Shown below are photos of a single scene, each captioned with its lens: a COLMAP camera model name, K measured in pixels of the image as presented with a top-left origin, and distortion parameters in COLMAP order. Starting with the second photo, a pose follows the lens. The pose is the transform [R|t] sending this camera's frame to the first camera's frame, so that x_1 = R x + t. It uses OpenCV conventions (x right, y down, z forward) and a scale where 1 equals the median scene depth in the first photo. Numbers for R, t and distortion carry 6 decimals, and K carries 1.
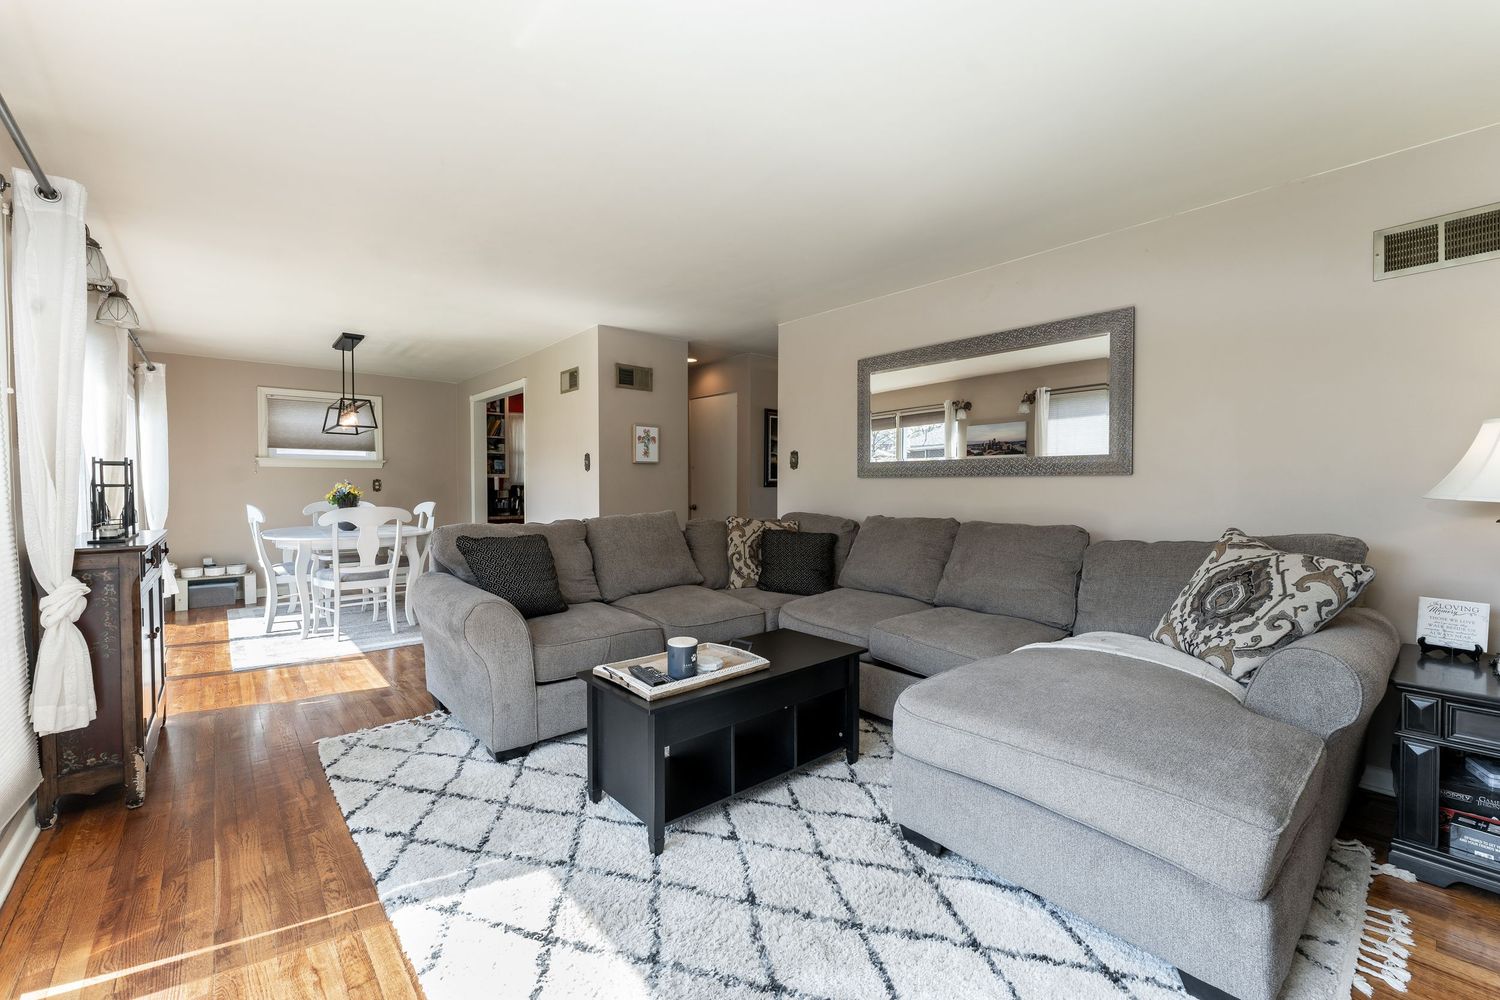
lens RADIAL K [[615.7, 0, 750.0], [0, 615.7, 500.0], [0, 0, 1]] dist [0.000127, 0.000231]
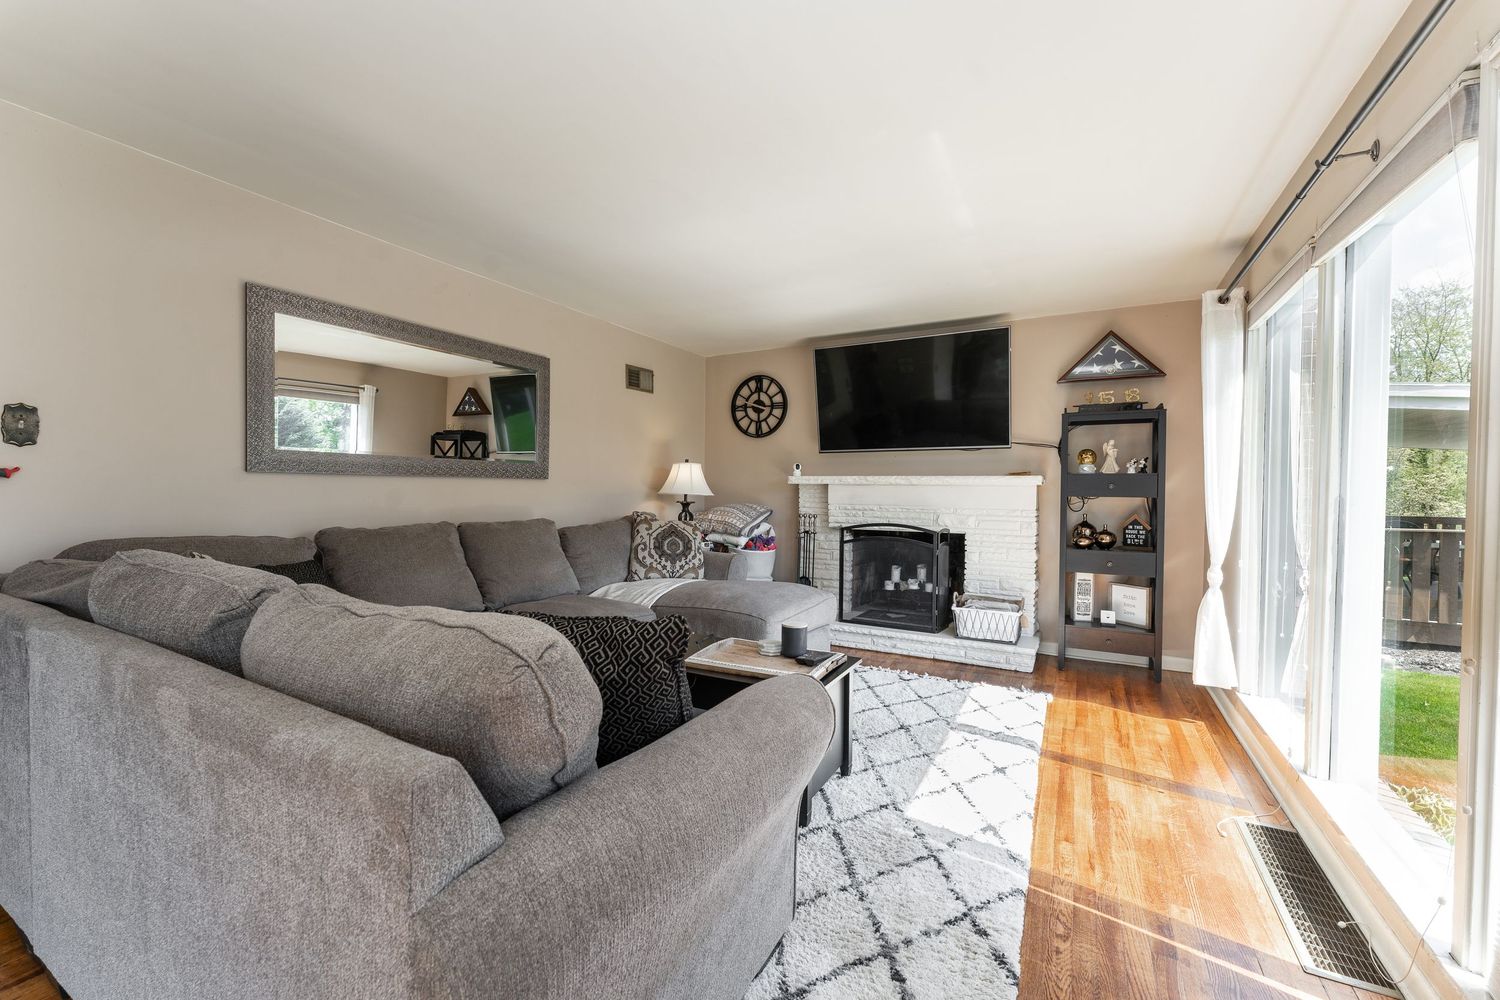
lens RADIAL K [[615.7, 0, 750.0], [0, 615.7, 500.0], [0, 0, 1]] dist [0.000127, 0.000231]
pose [[-0.358359, -0.021049, 0.933346, -1.235885], [0.013911, 0.999514, 0.027882, -0.040398], [-0.933480, 0.022976, -0.357893, 1.592942]]
